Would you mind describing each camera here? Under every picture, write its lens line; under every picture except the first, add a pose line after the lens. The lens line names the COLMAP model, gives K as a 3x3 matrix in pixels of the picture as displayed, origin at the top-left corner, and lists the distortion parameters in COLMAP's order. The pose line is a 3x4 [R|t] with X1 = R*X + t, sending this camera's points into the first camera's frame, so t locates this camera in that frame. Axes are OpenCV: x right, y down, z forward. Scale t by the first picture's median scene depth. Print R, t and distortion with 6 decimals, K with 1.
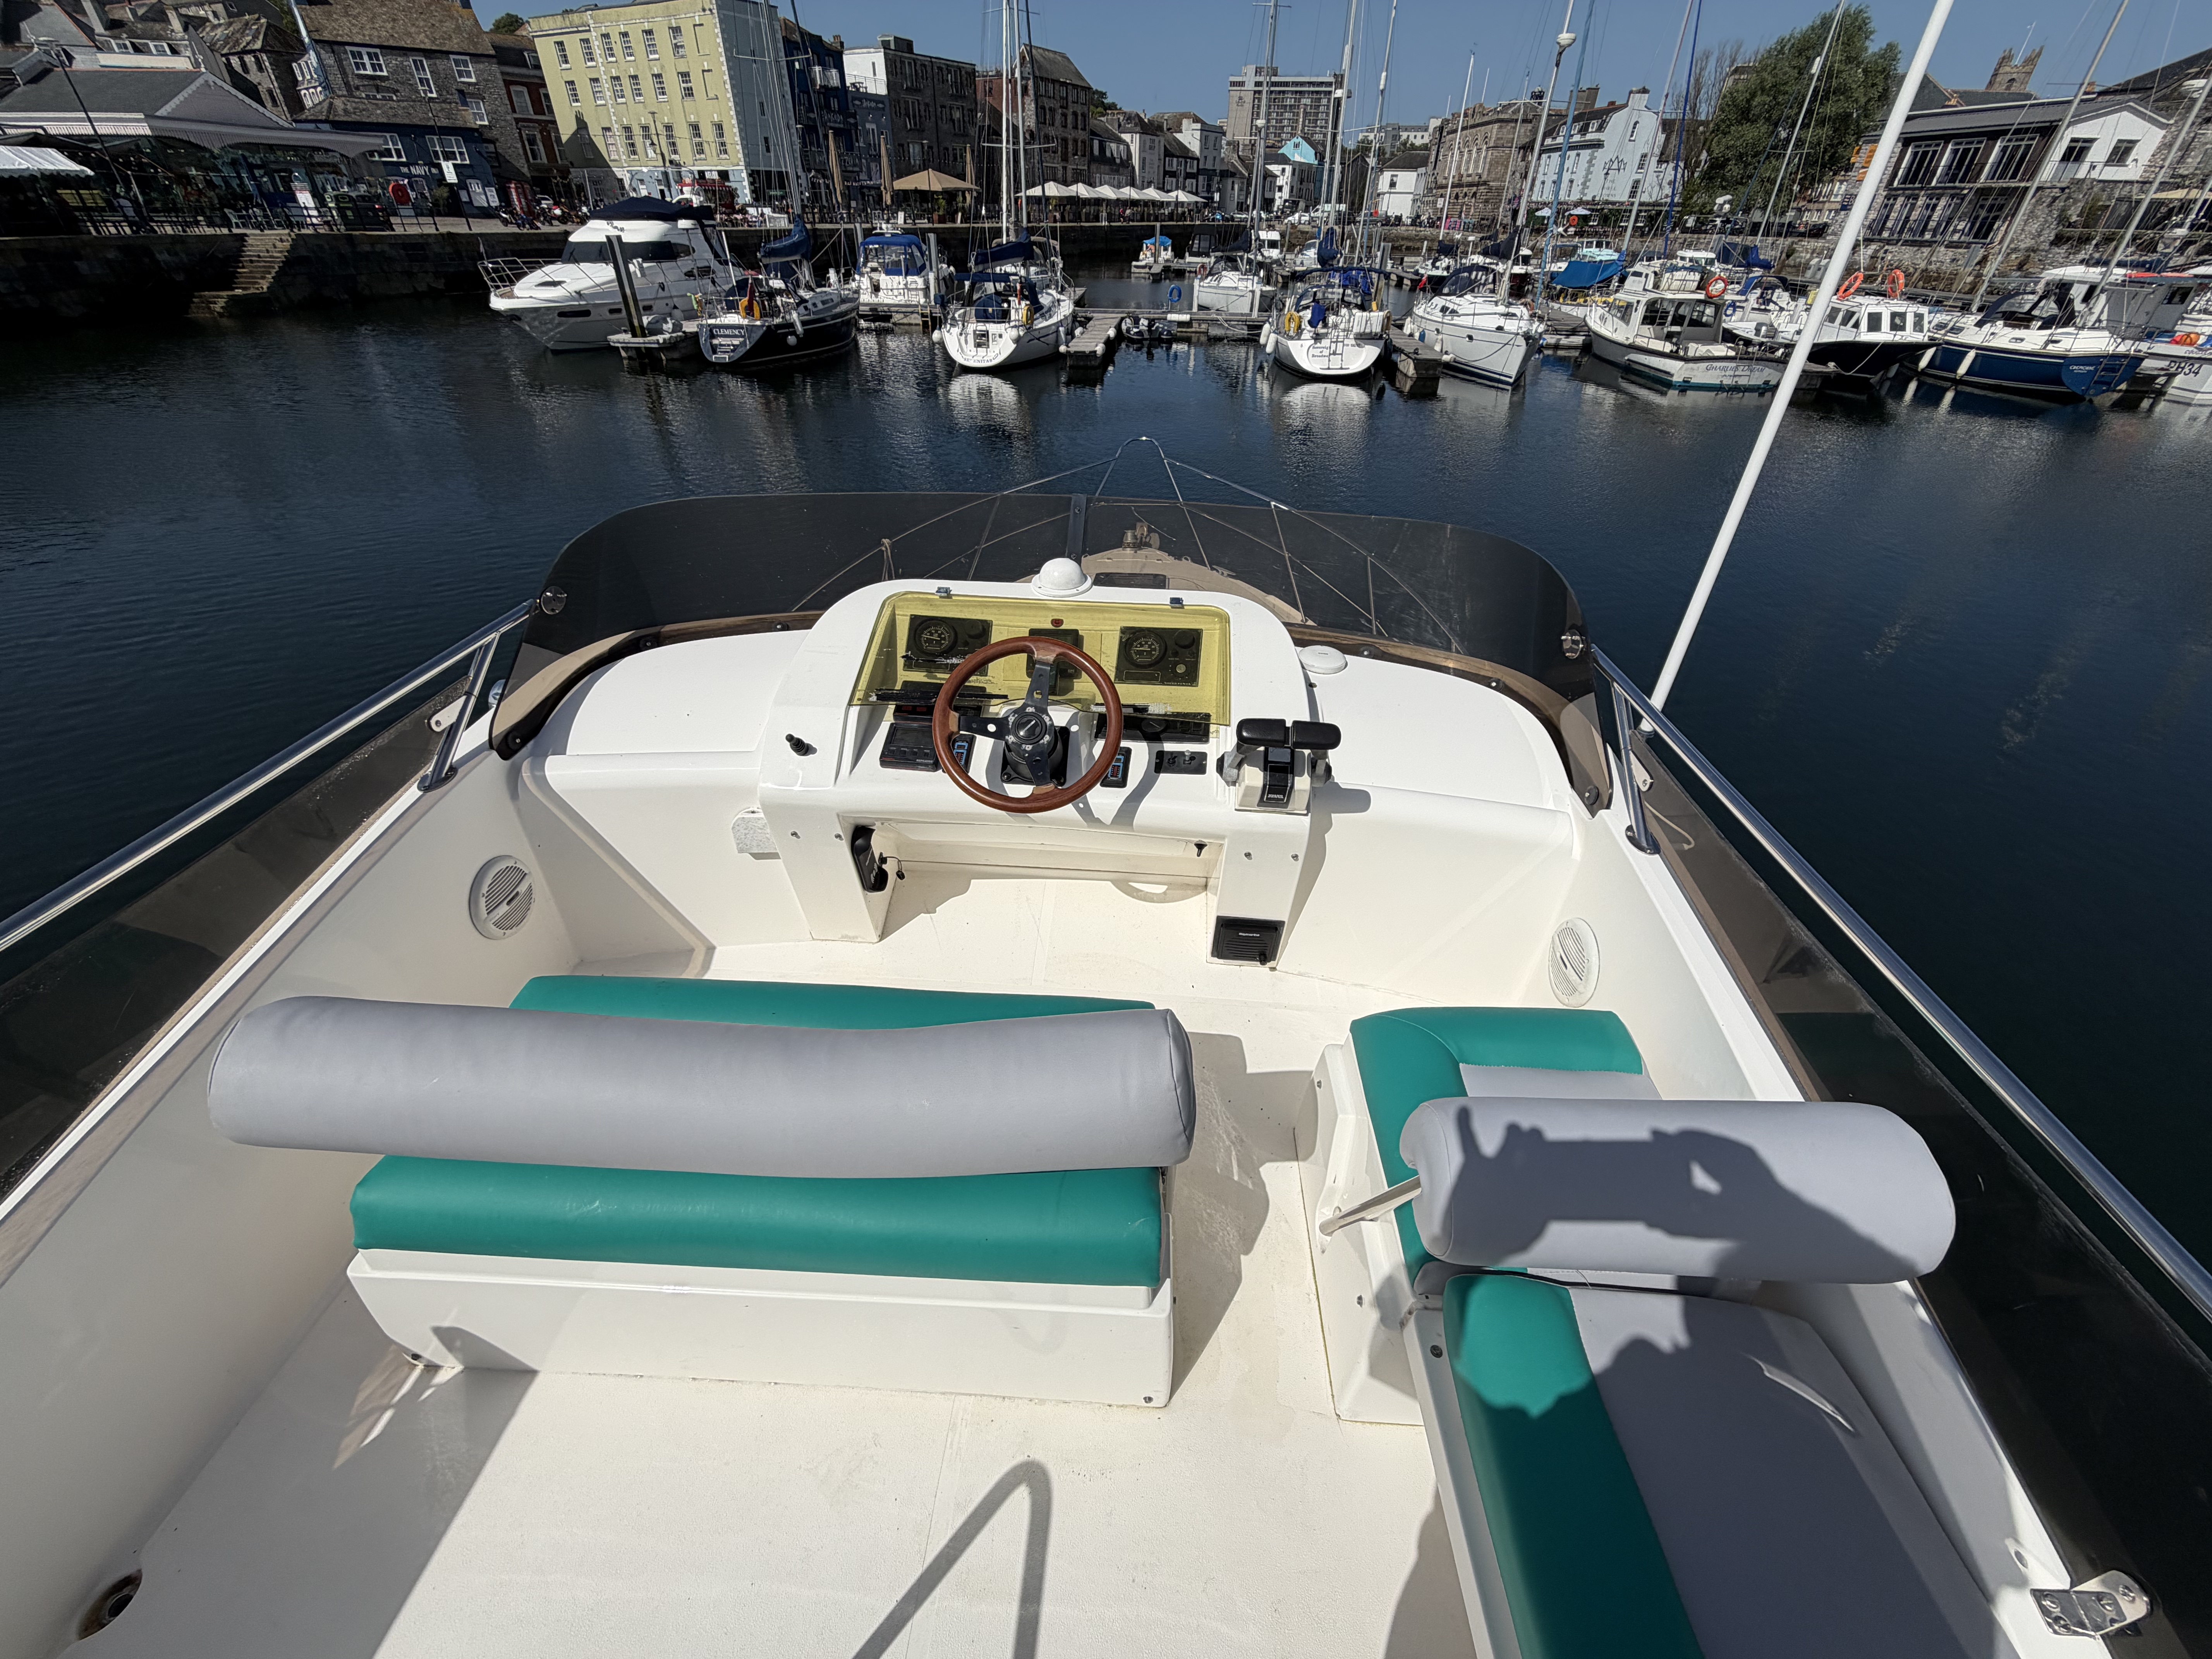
lens RADIAL K [[880.6, 0, 1103.7], [0, 880.6, 824.1], [0, 0, 1]] dist [-0.000482, 0.000082]
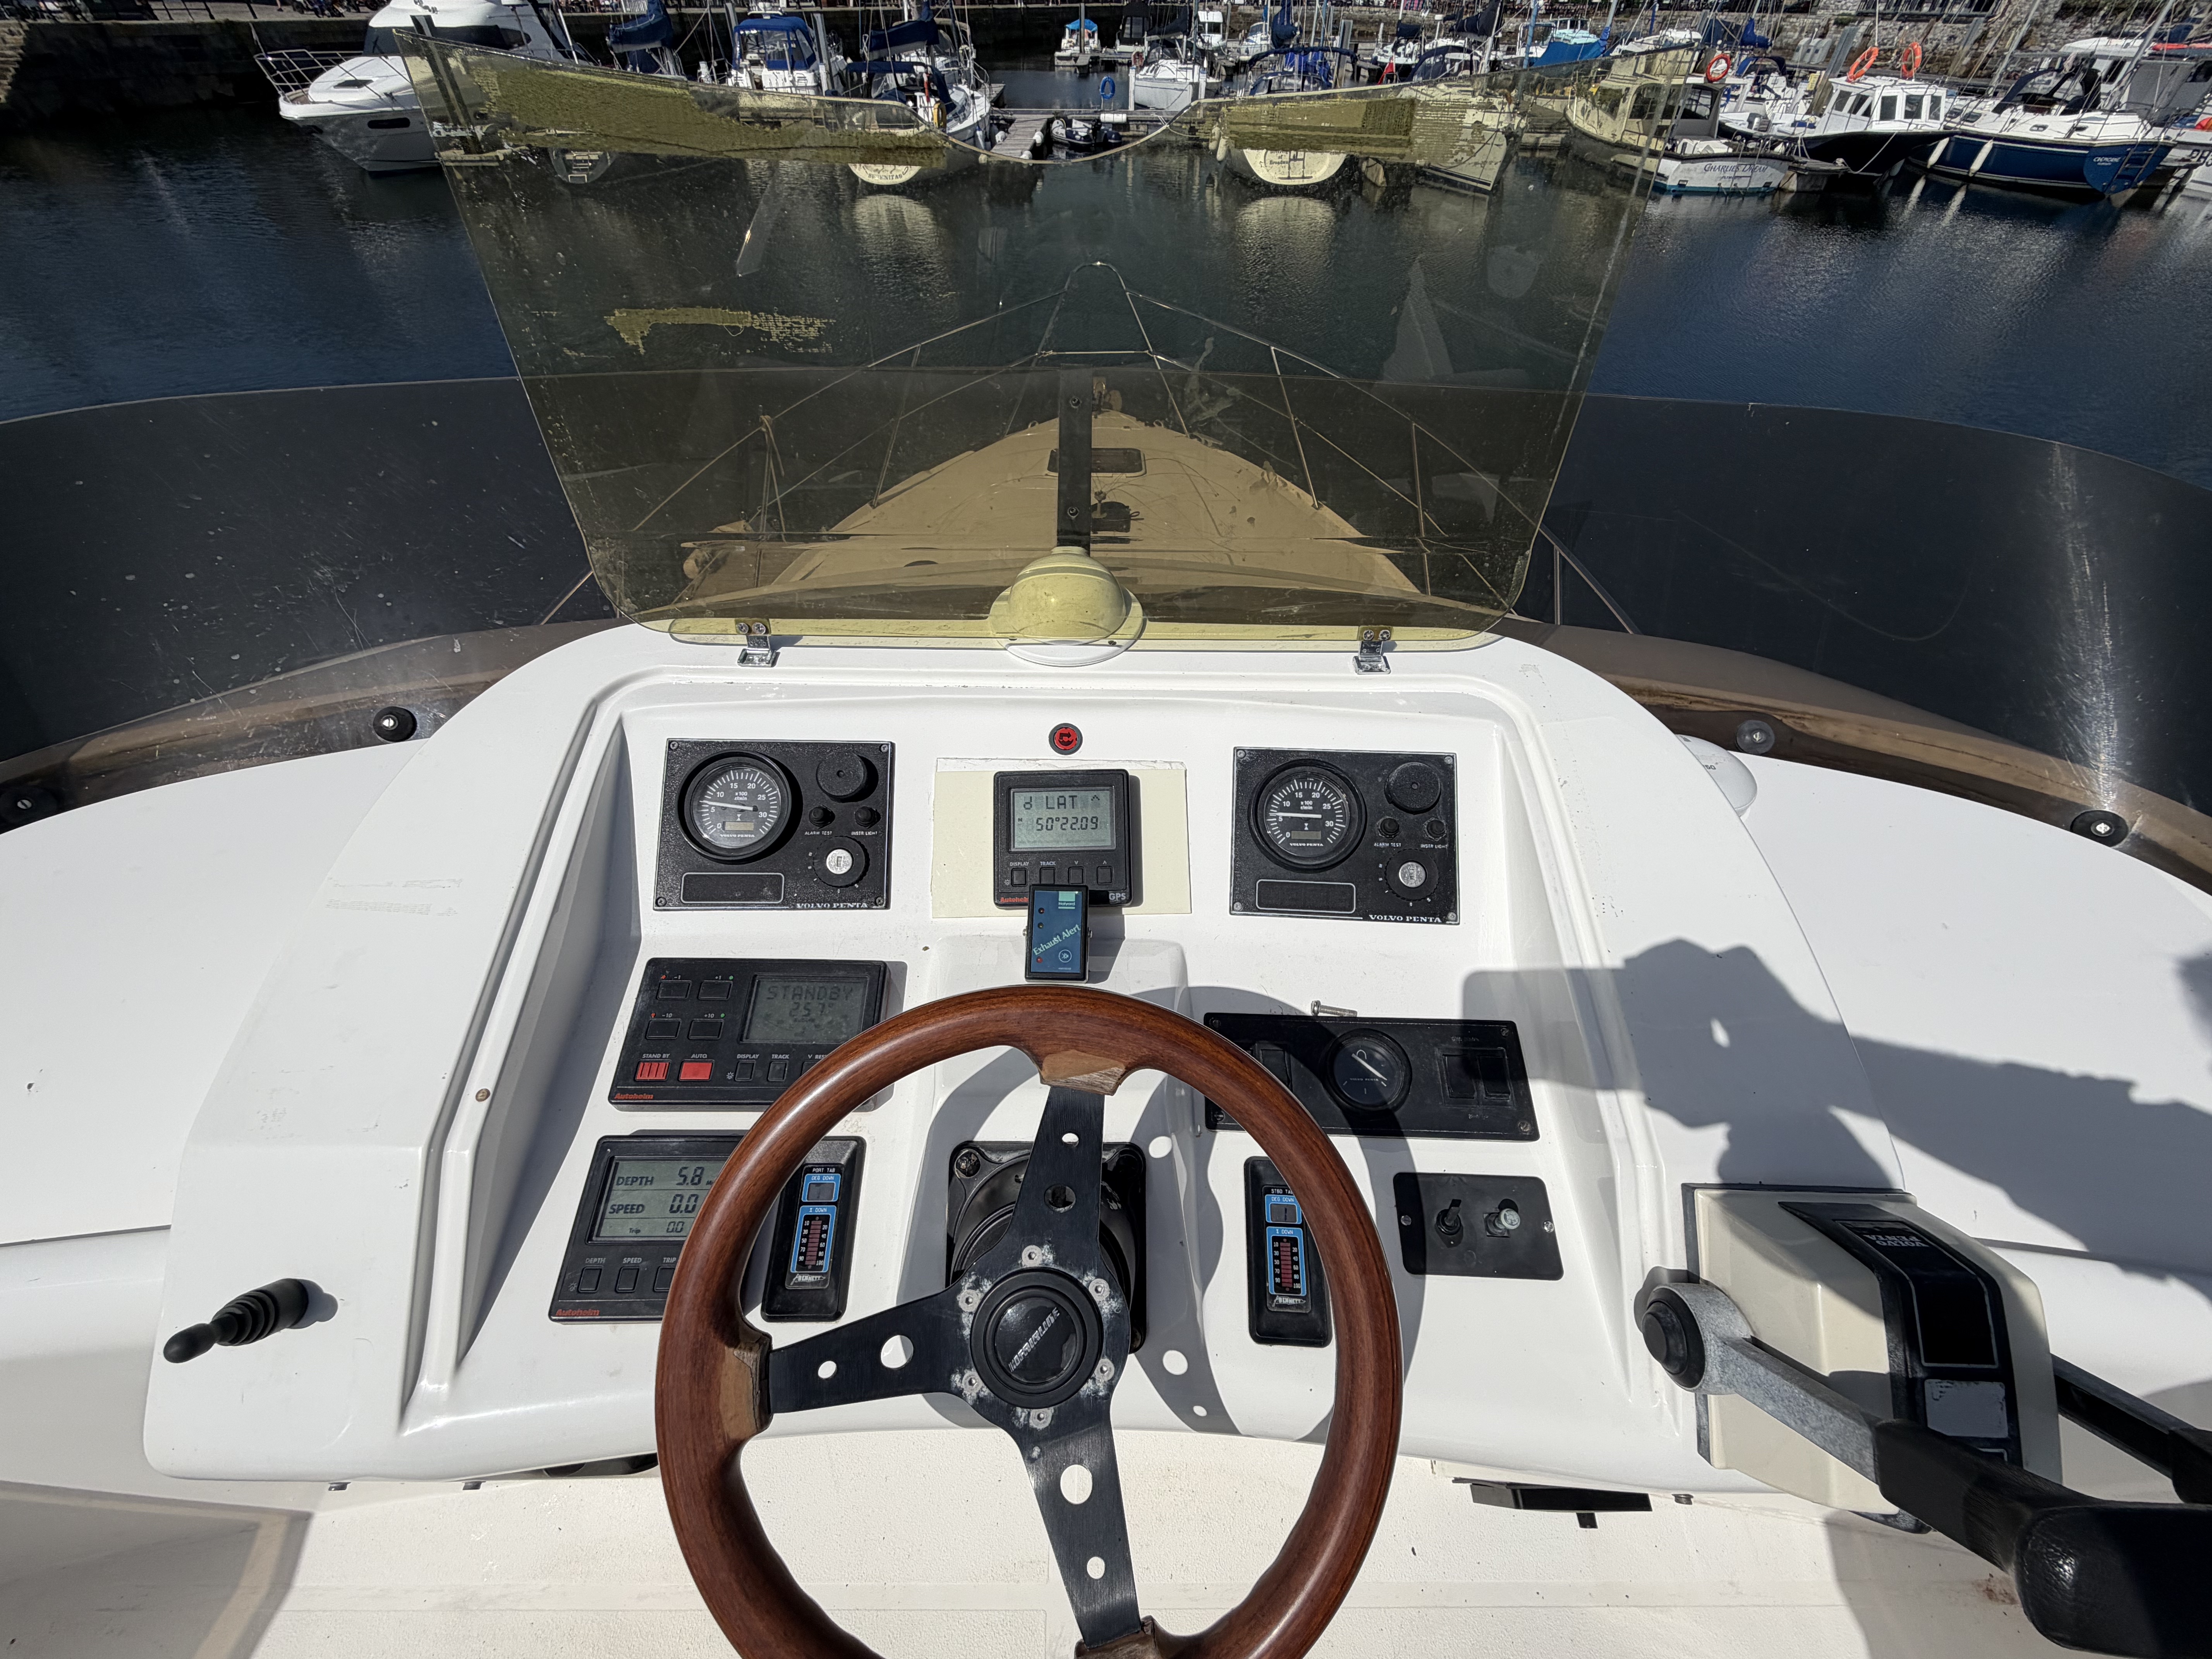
lens RADIAL K [[880.6, 0, 1104.3], [0, 880.6, 824.9], [0, 0, 1]] dist [-0.000482, 0.000082]
pose [[0.997385, -0.054580, 0.047371, -0.003834], [0.046956, 0.987673, 0.149324, -0.017022], [-0.054937, -0.146709, 0.987653, 0.042359]]
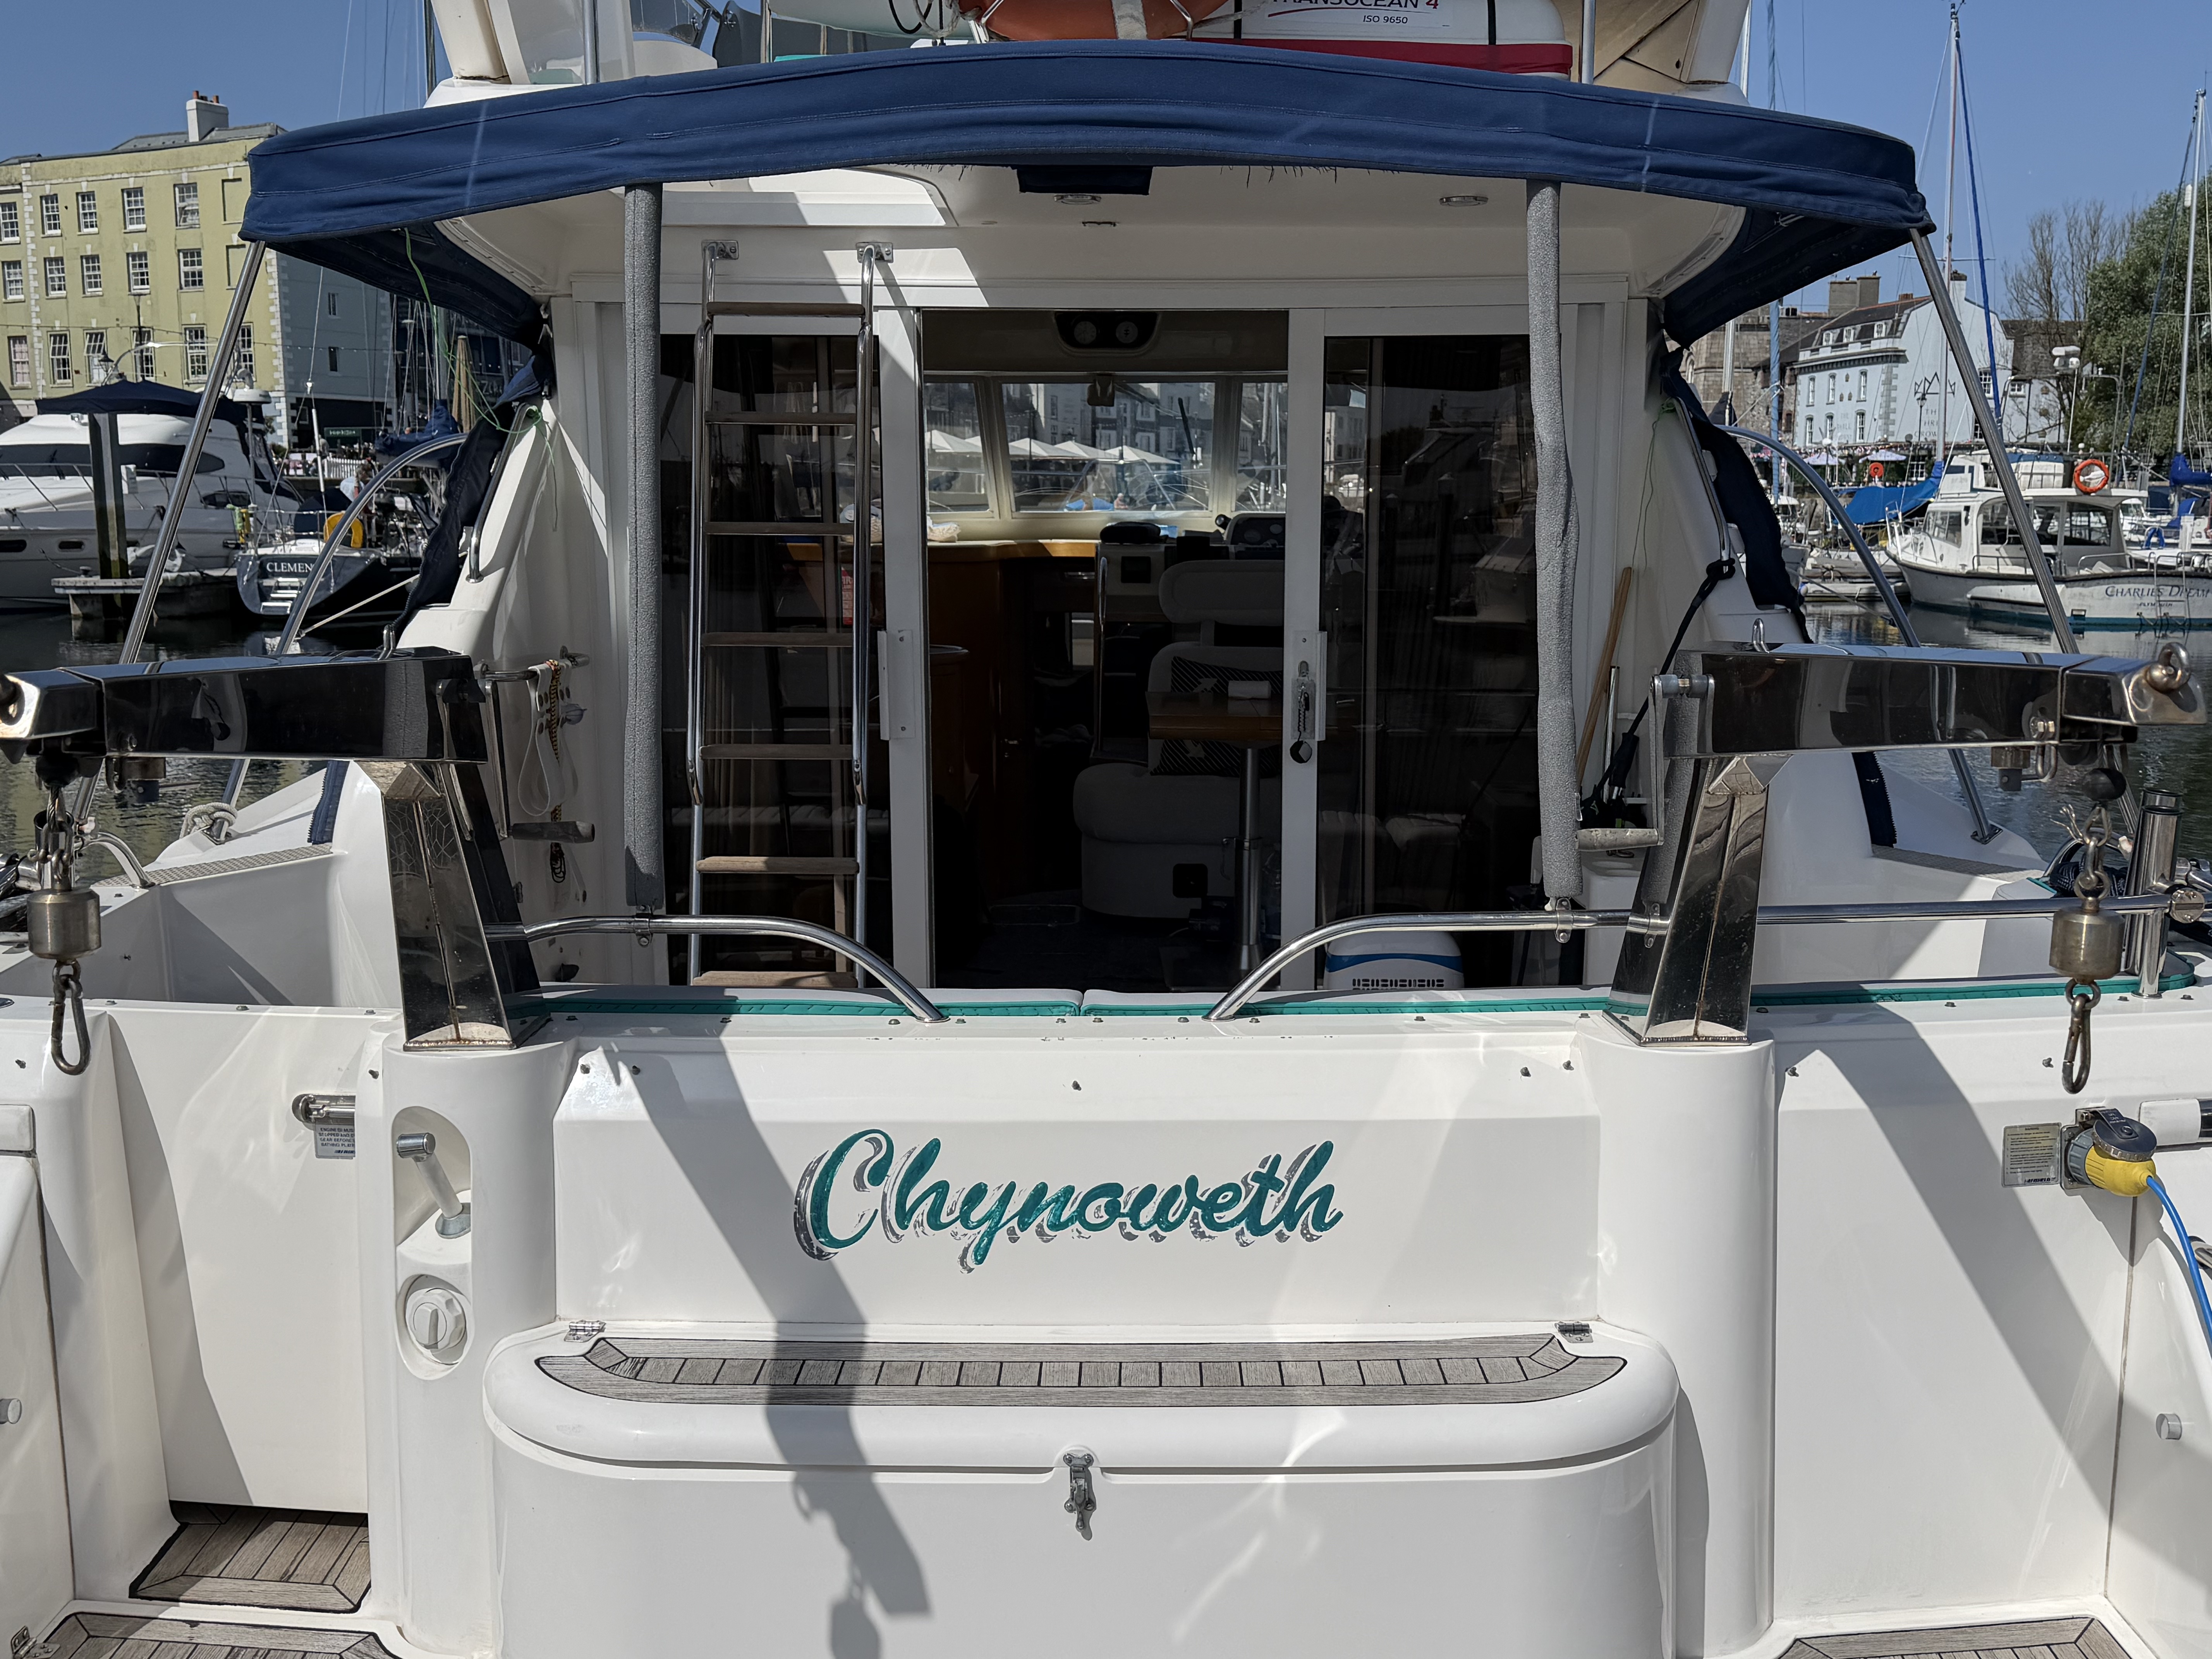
lens RADIAL K [[2130.5, 0, 1100.9], [0, 2130.5, 825.0], [0, 0, 1]] dist [0.024089, 0.000000]
pose [[0.998197, -0.017649, 0.057372, -0.018036], [0.041227, 0.896273, -0.441582, 0.148686], [-0.043627, 0.443151, 0.895385, -0.089536]]
